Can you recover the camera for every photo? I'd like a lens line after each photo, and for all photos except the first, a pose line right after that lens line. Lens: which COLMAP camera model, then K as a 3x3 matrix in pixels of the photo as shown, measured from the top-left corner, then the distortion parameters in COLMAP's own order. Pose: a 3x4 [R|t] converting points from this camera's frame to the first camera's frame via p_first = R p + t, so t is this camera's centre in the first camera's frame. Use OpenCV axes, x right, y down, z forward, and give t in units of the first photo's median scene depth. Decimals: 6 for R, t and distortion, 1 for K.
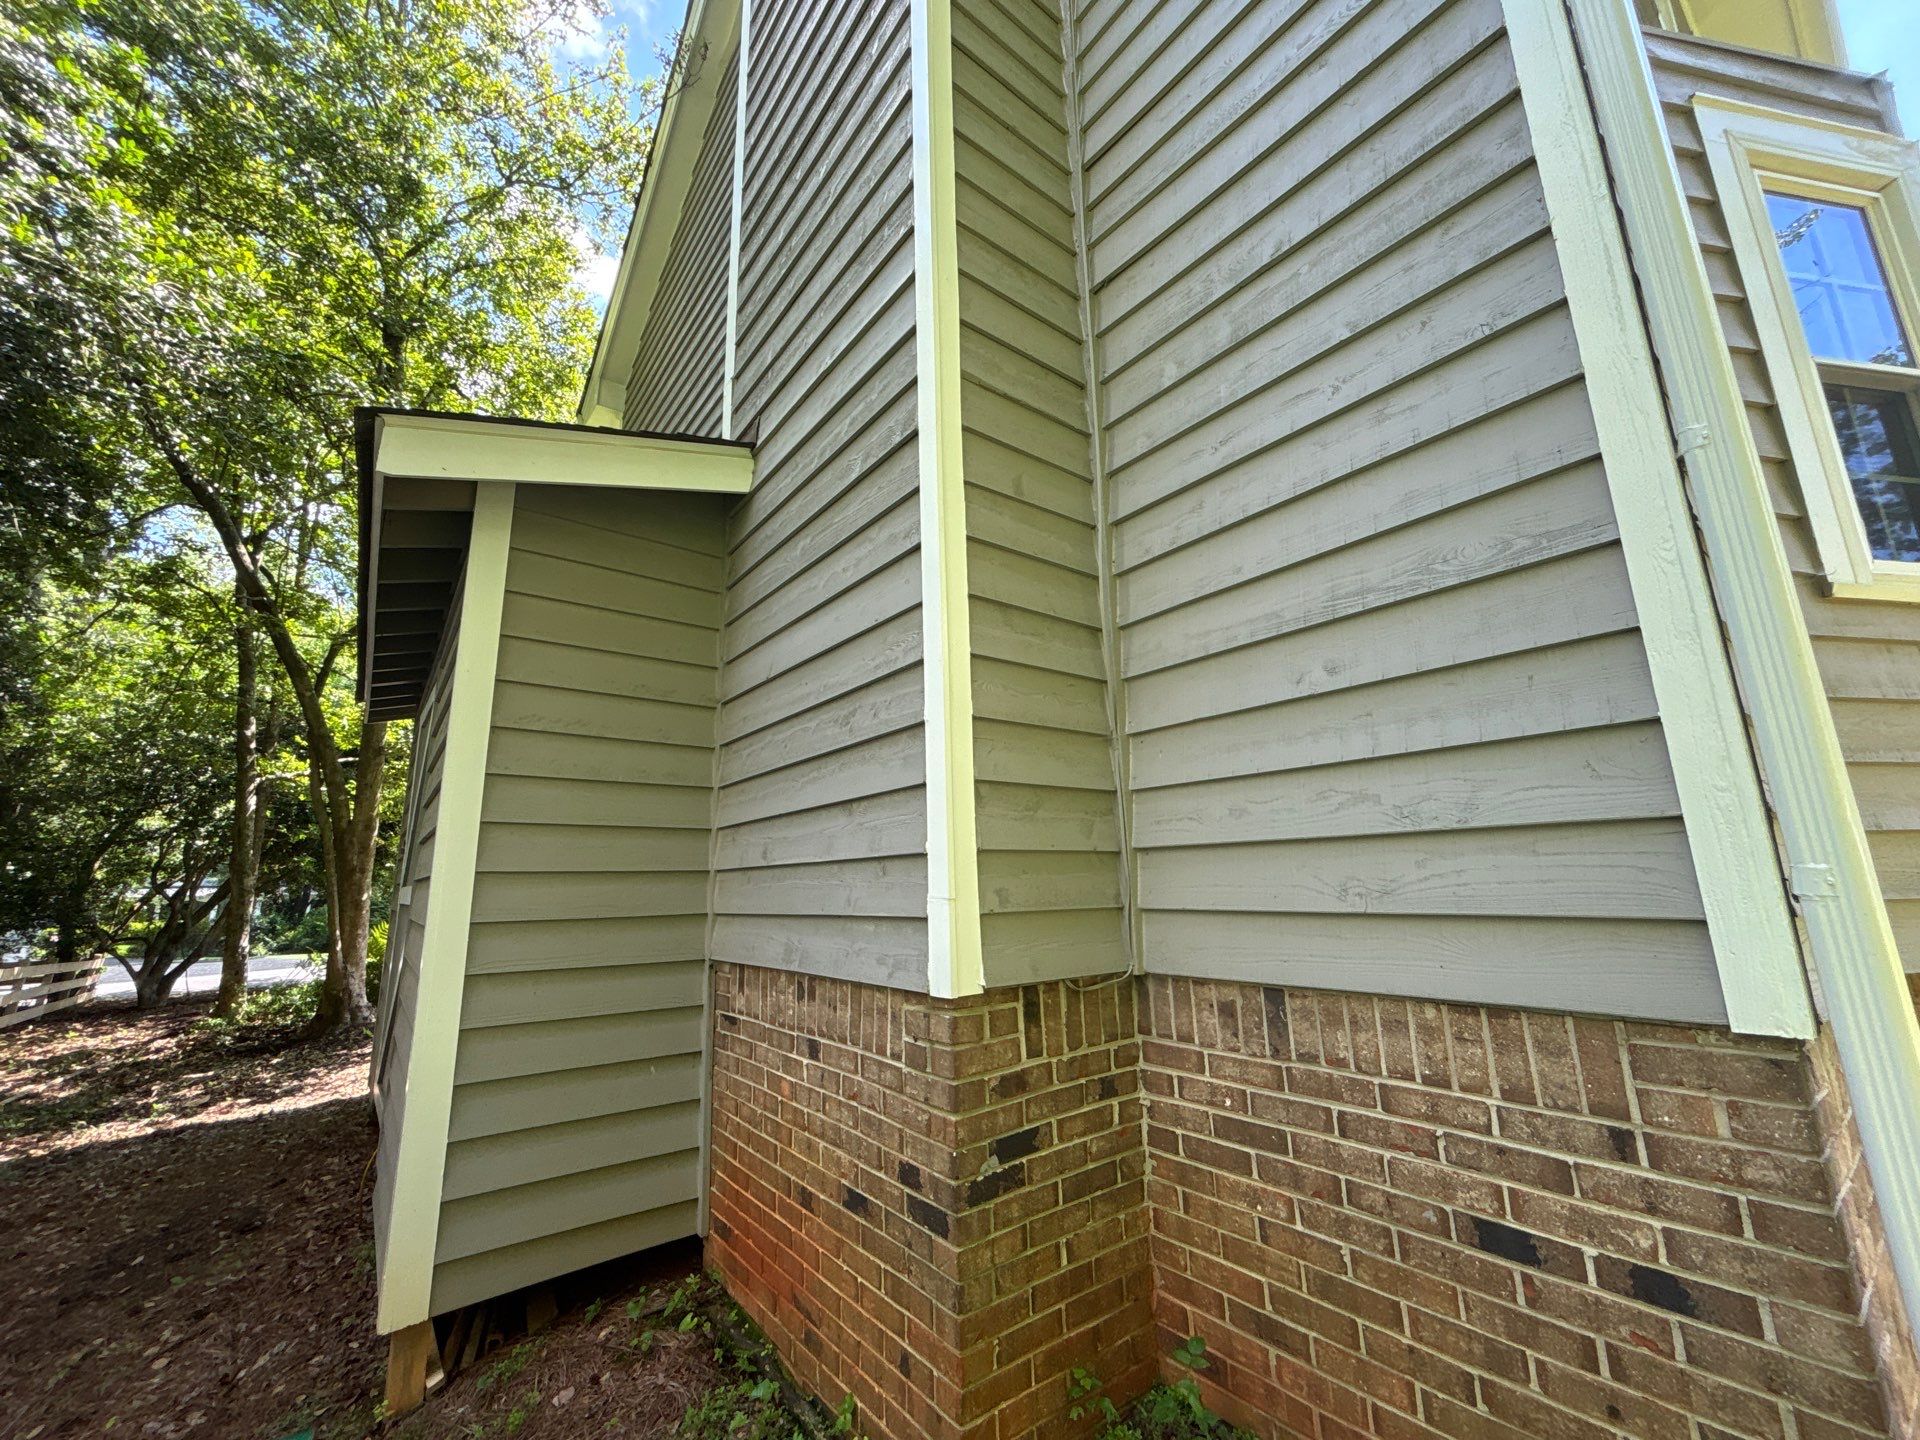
lens RADIAL K [[770.8, 0, 958.3], [0, 770.8, 717.1], [0, 0, 1]] dist [0.001578, -0.000178]
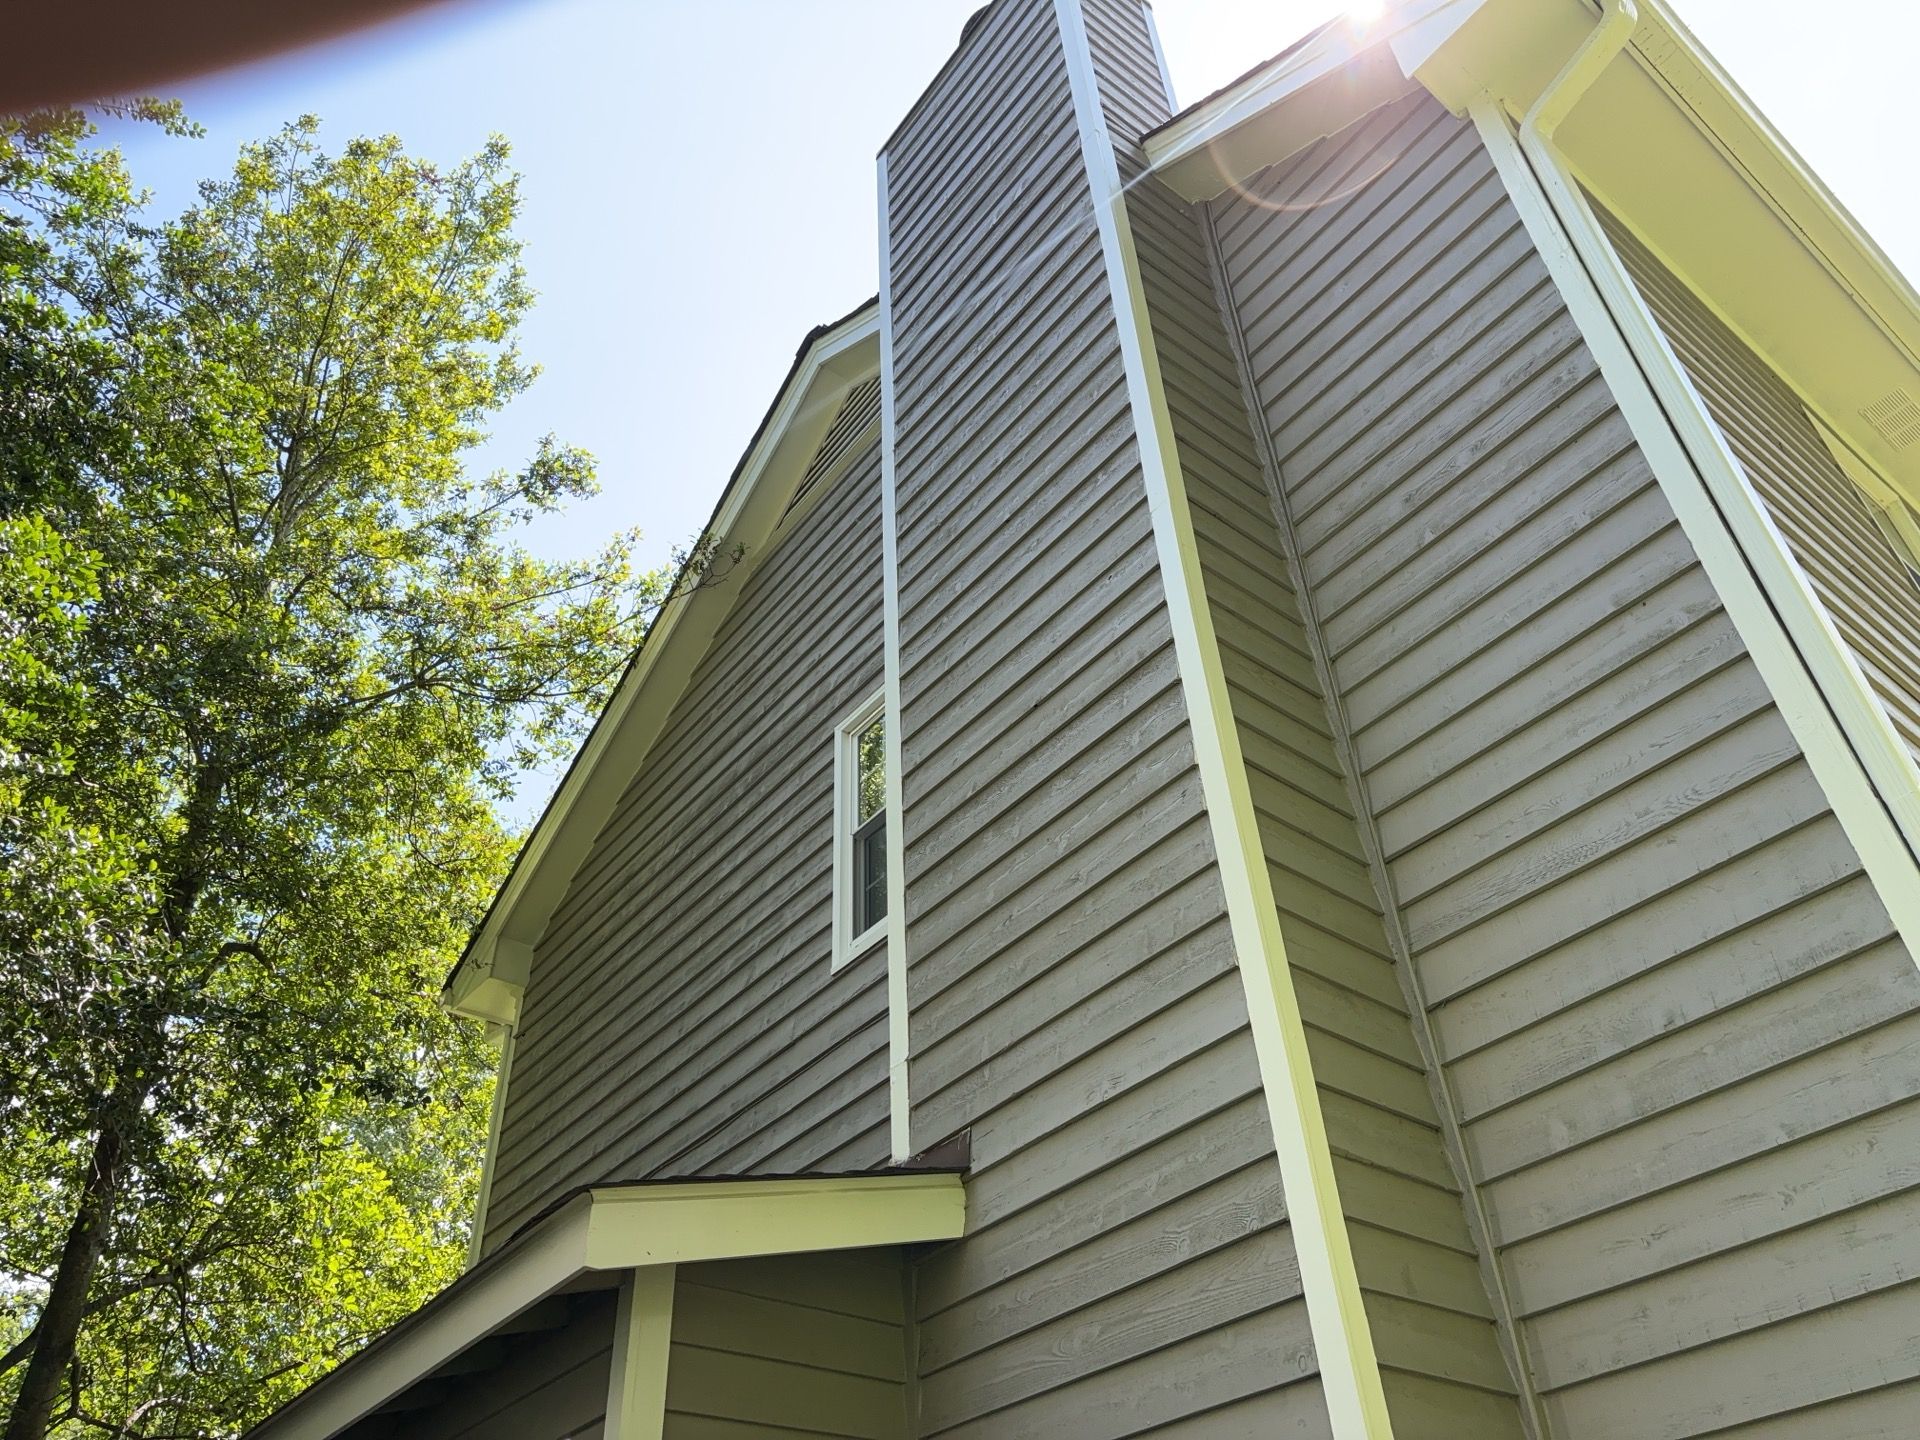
lens RADIAL K [[1452.1, 0, 966.9], [0, 1452.1, 719.3], [0, 0, 1]] dist [0.011739, -0.001735]
pose [[0.999406, -0.005716, 0.033991, -0.322160], [0.020749, 0.887235, -0.460851, -0.096808], [-0.027523, 0.461282, 0.886826, -0.456198]]
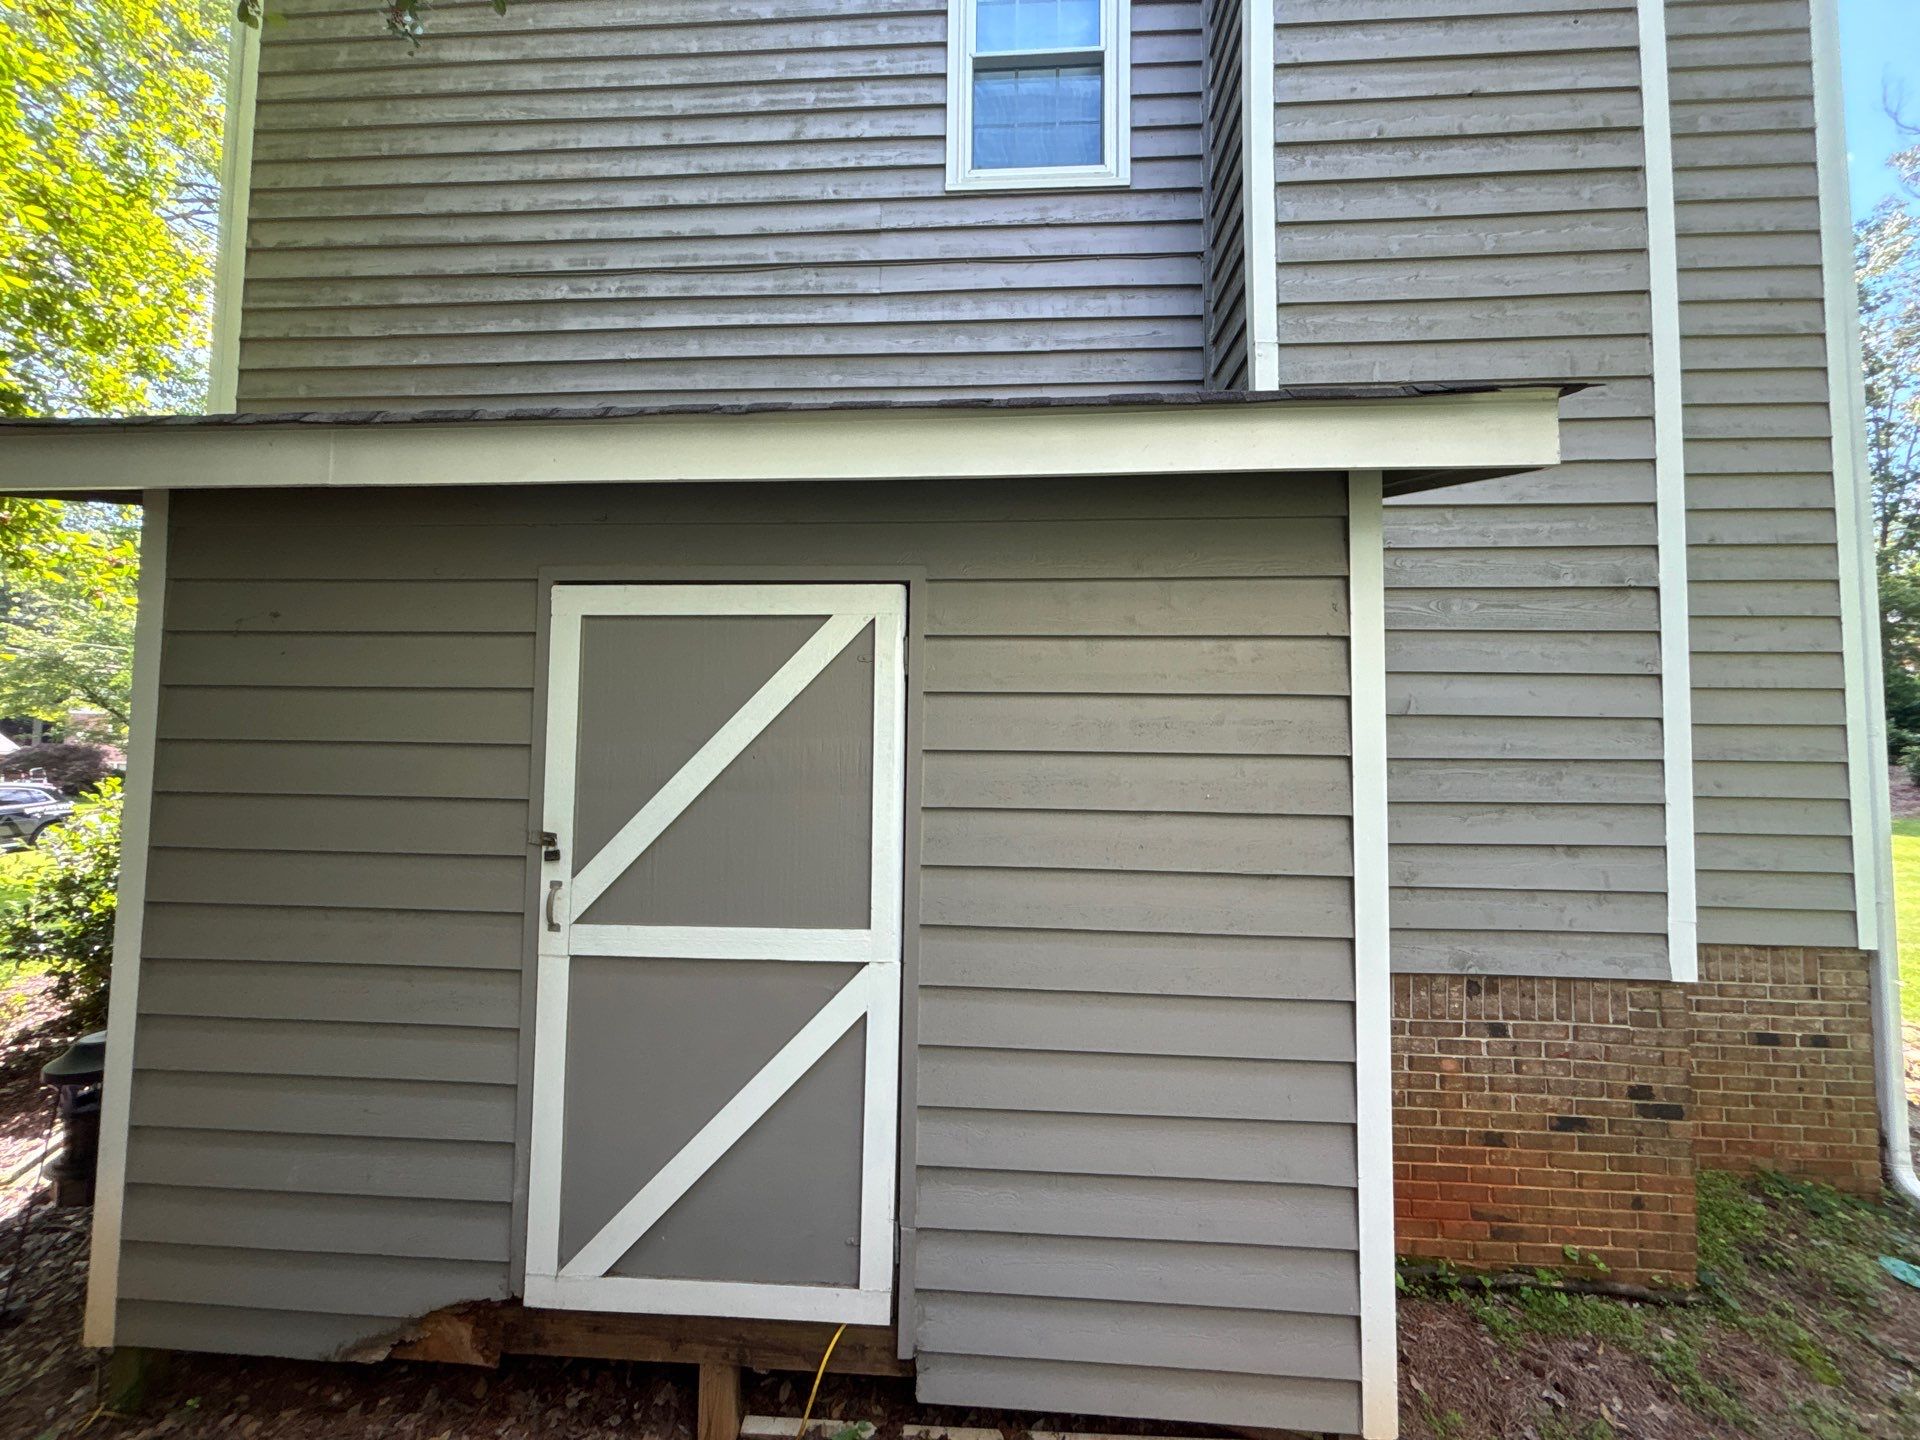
lens RADIAL K [[773.1, 0, 957.5], [0, 773.1, 715.0], [0, 0, 1]] dist [-0.000799, -0.000139]
pose [[0.659645, 0.071999, 0.748121, -1.363427], [-0.187013, 0.979817, 0.070599, -0.008110], [-0.727938, -0.186479, 0.659796, 0.684873]]
